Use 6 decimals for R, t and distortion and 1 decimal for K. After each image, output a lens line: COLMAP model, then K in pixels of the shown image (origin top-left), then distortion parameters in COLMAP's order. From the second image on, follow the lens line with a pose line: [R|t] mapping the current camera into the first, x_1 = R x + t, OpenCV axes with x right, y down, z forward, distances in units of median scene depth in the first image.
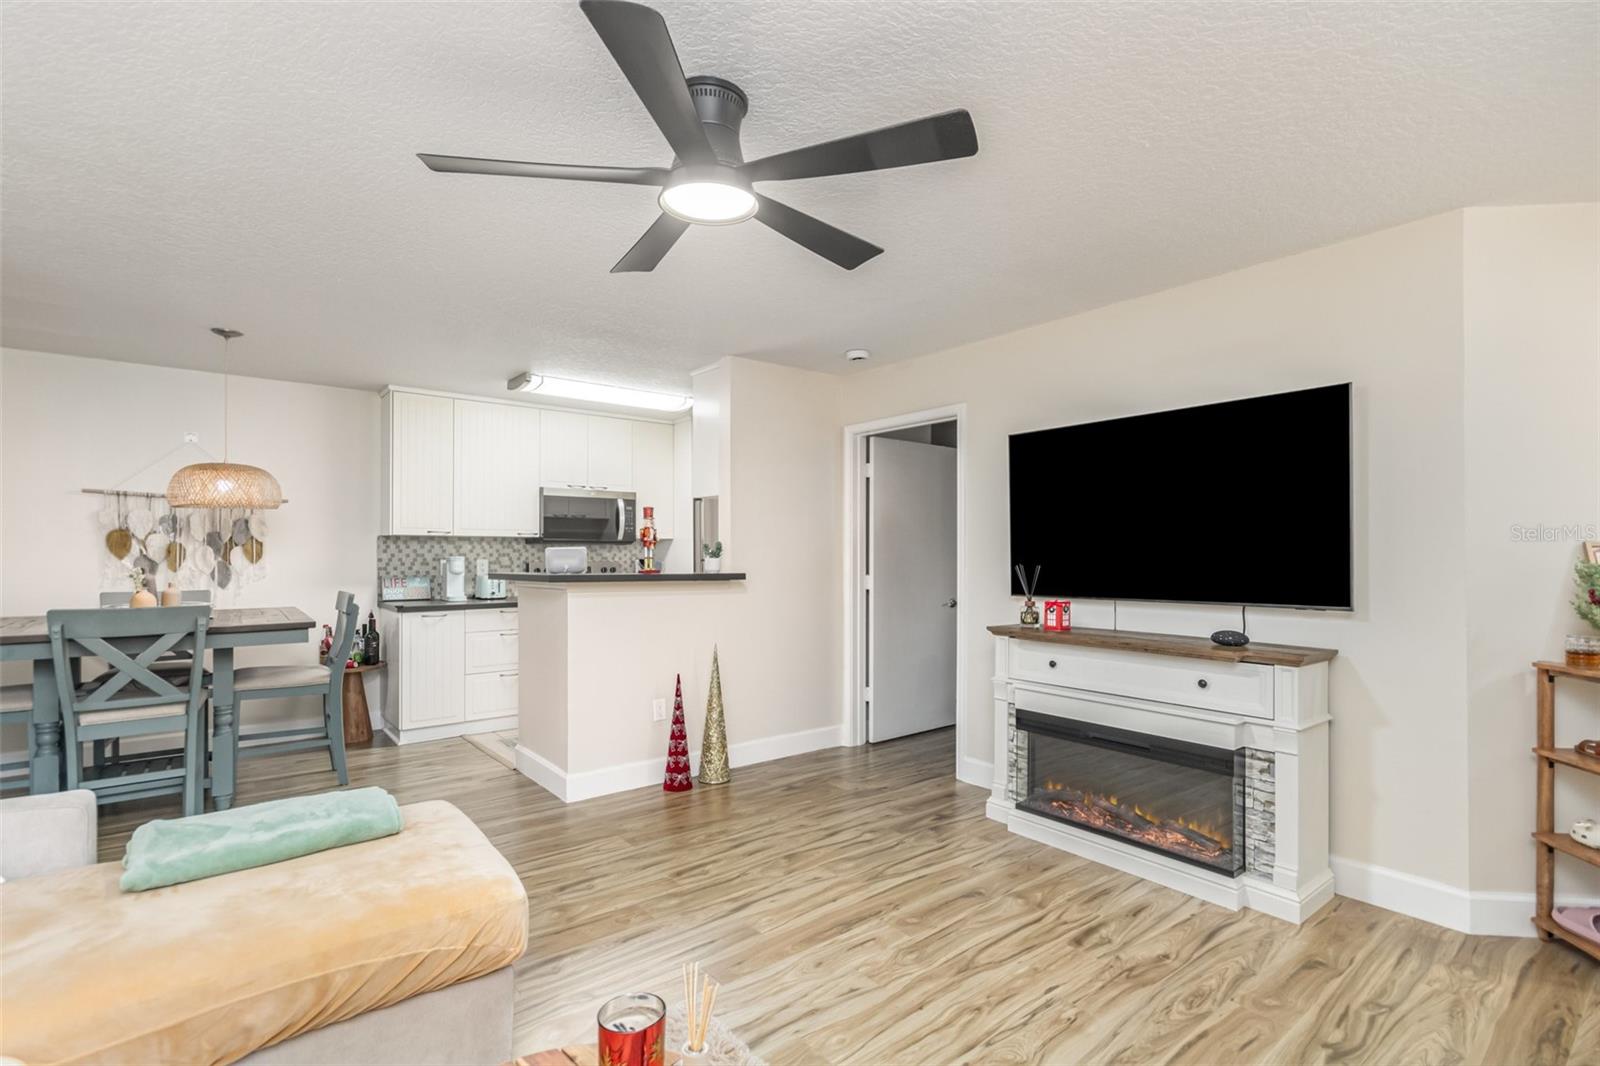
lens RADIAL K [[743.9, 0, 801.5], [0, 743.9, 549.7], [0, 0, 1]] dist [-0.001659, -0.000158]
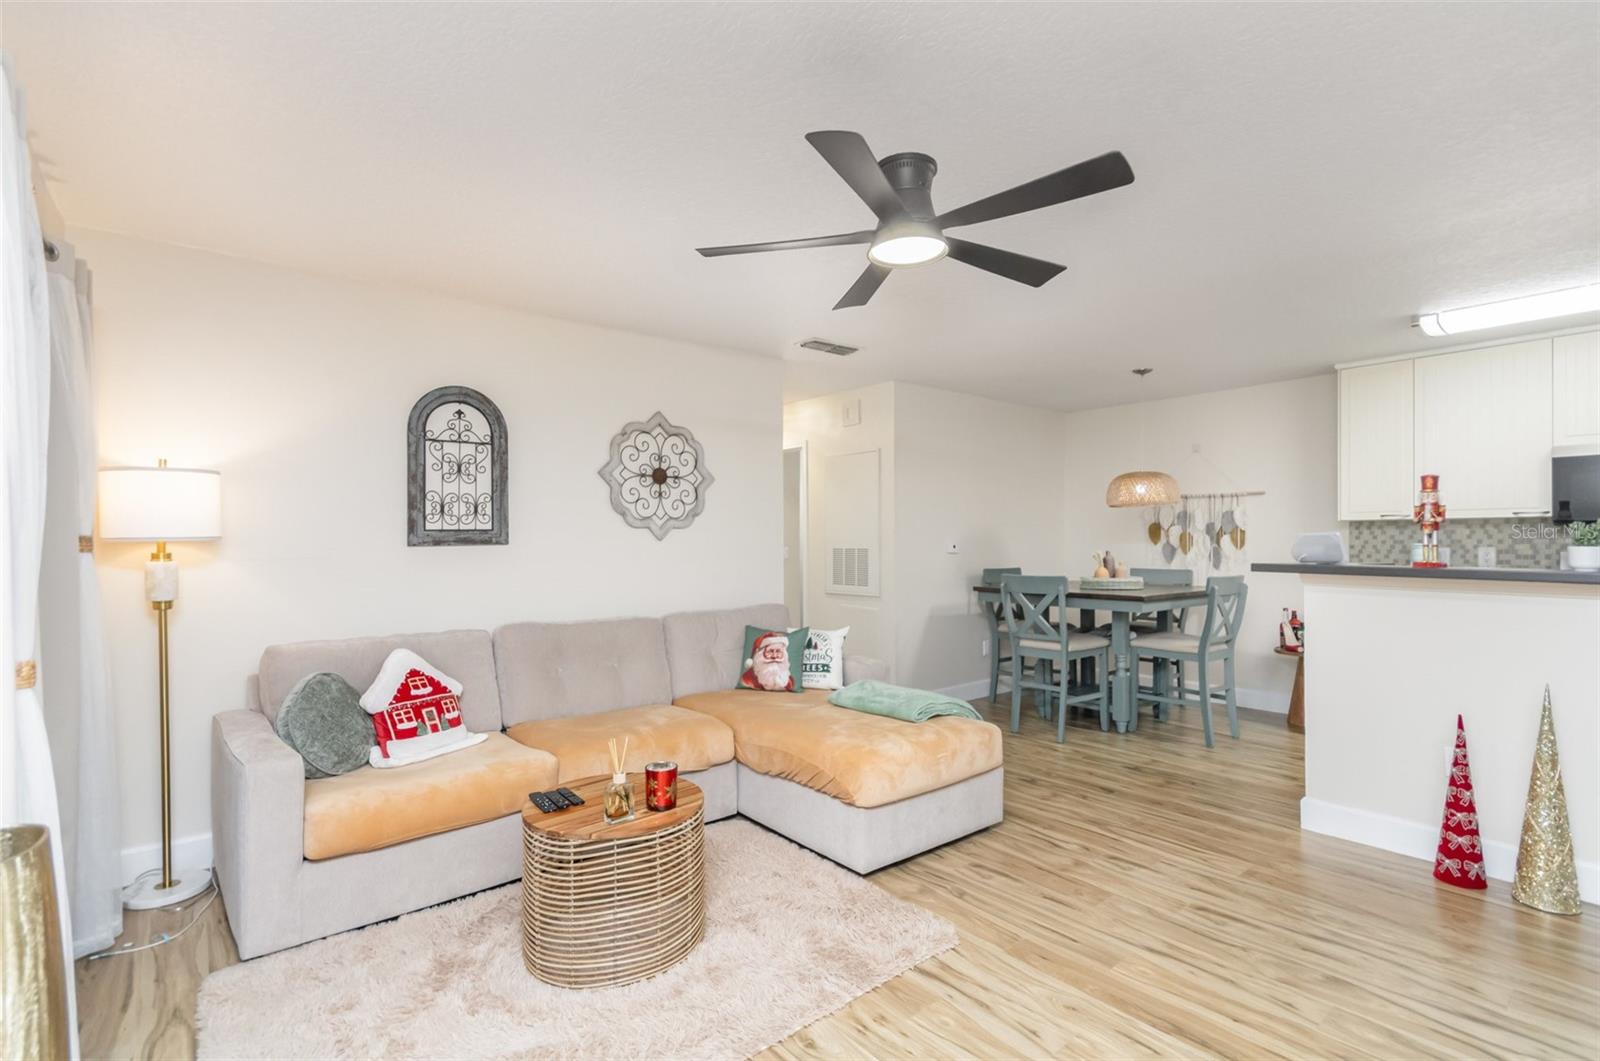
lens RADIAL K [[743.9, 0, 801.0], [0, 743.9, 535.8], [0, 0, 1]] dist [-0.001659, -0.000158]
pose [[0.006725, -0.008837, -0.999938, 0.496228], [0.008879, 0.999922, -0.008777, 0.001954], [0.999938, -0.008819, 0.006803, 0.372164]]
